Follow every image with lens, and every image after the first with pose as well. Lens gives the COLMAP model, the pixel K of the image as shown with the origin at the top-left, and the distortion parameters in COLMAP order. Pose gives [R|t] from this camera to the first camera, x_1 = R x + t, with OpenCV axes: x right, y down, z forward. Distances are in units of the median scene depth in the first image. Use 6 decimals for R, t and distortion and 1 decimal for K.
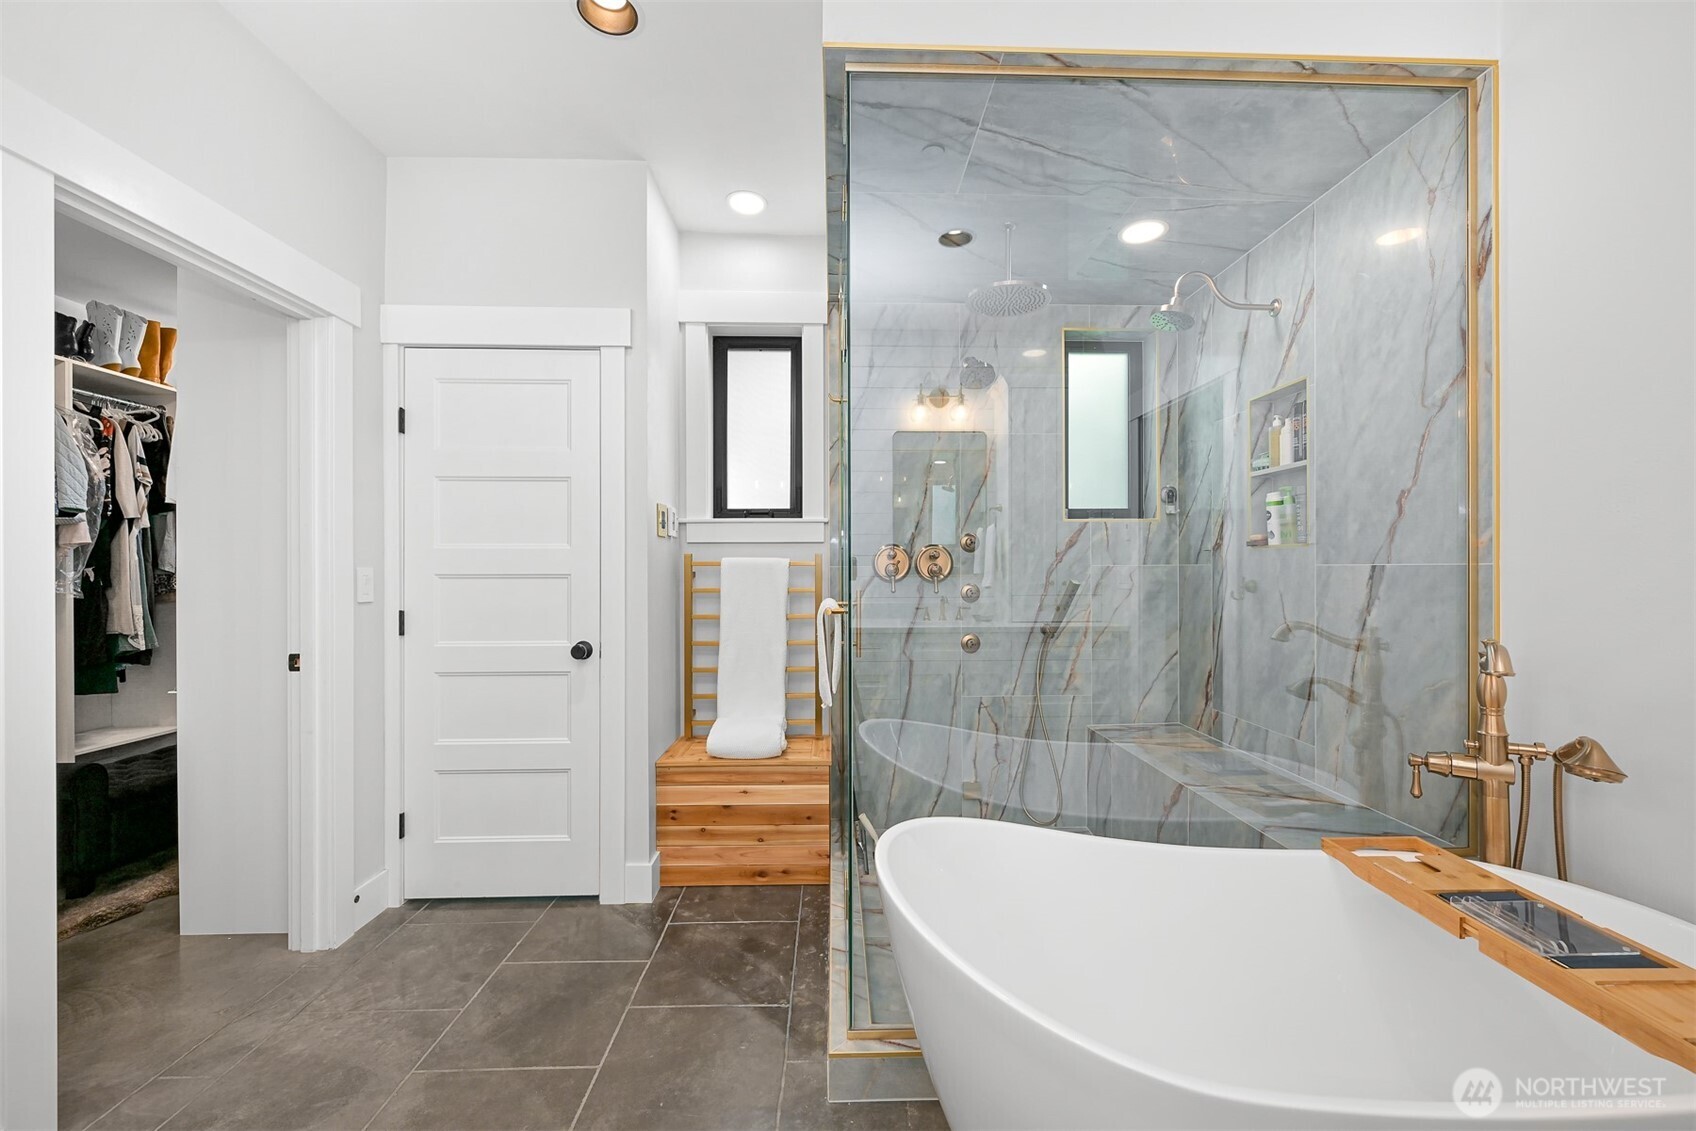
lens RADIAL K [[672.6, 0, 851.2], [0, 672.6, 571.4], [0, 0, 1]] dist [0.003424, 0.000102]
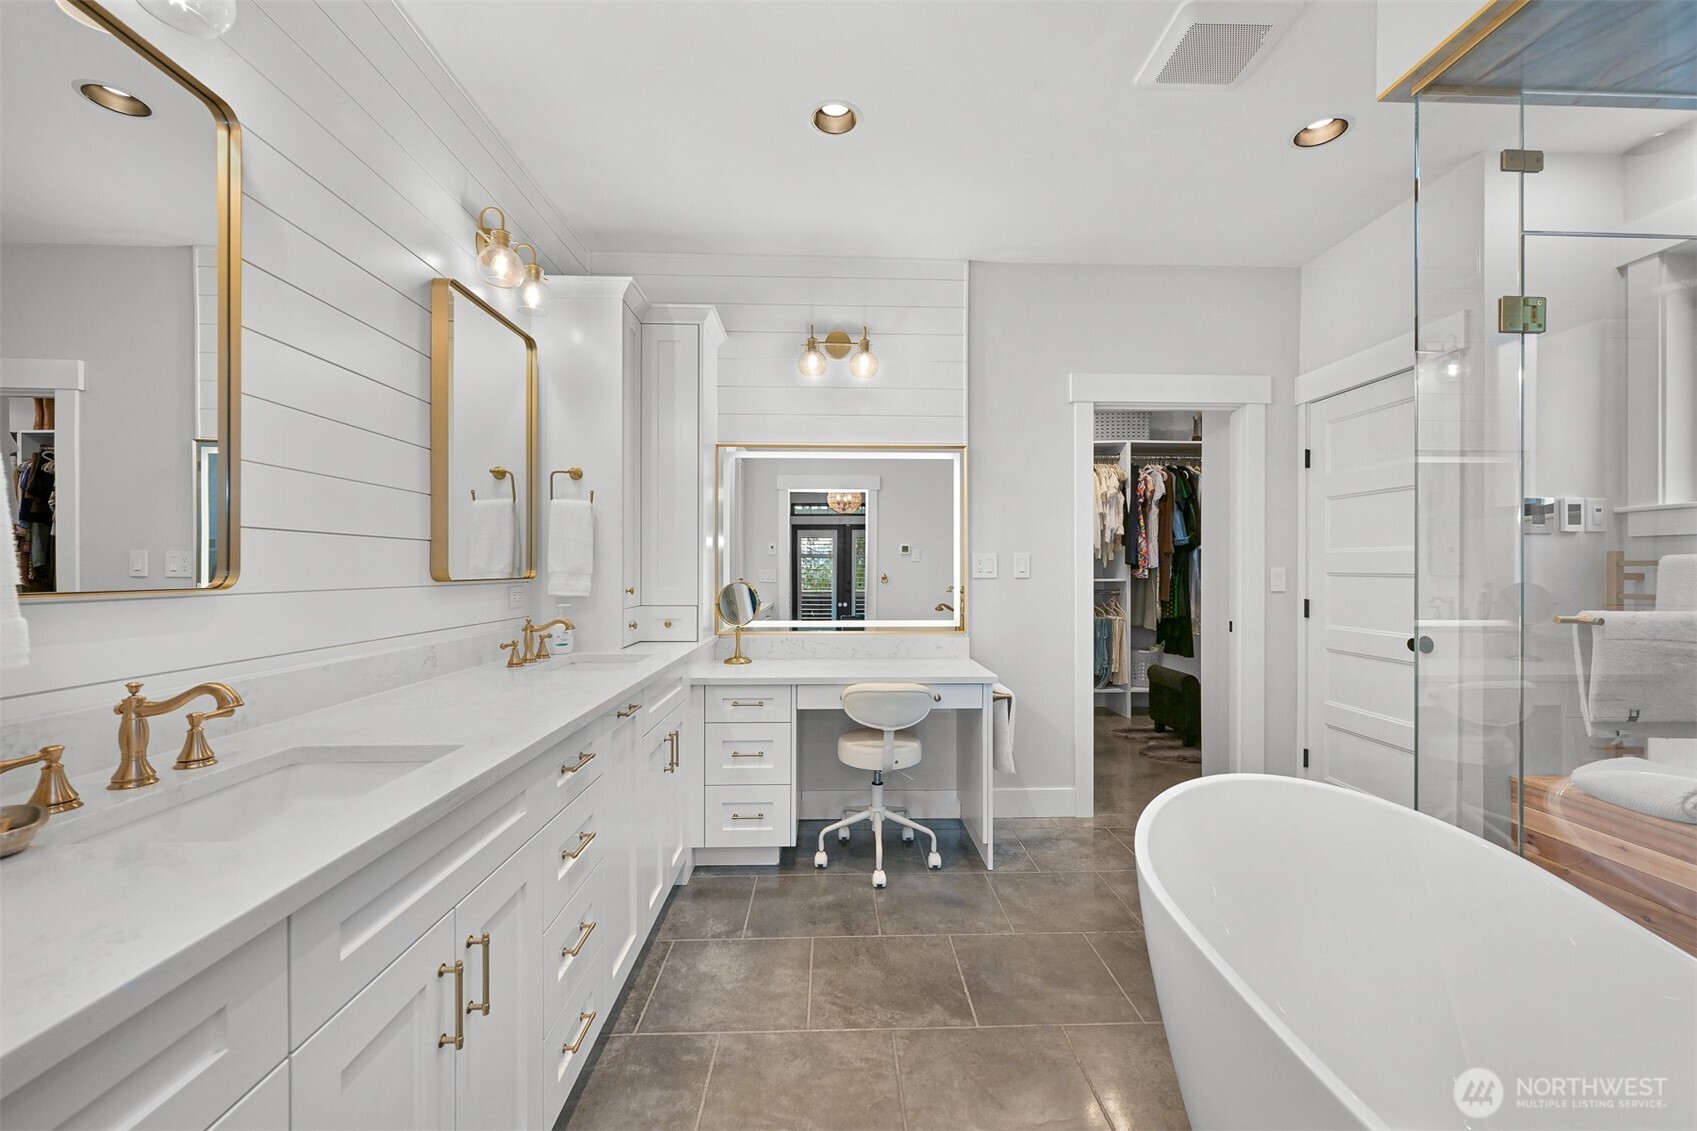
lens RADIAL K [[673.0, 0, 850.1], [0, 673.0, 570.4], [0, 0, 1]] dist [0.003424, 0.000102]
pose [[0.003020, 0.006213, -0.999976, 0.681891], [-0.007843, 0.999950, 0.006189, -0.000554], [0.999965, 0.007824, 0.003069, 0.080050]]
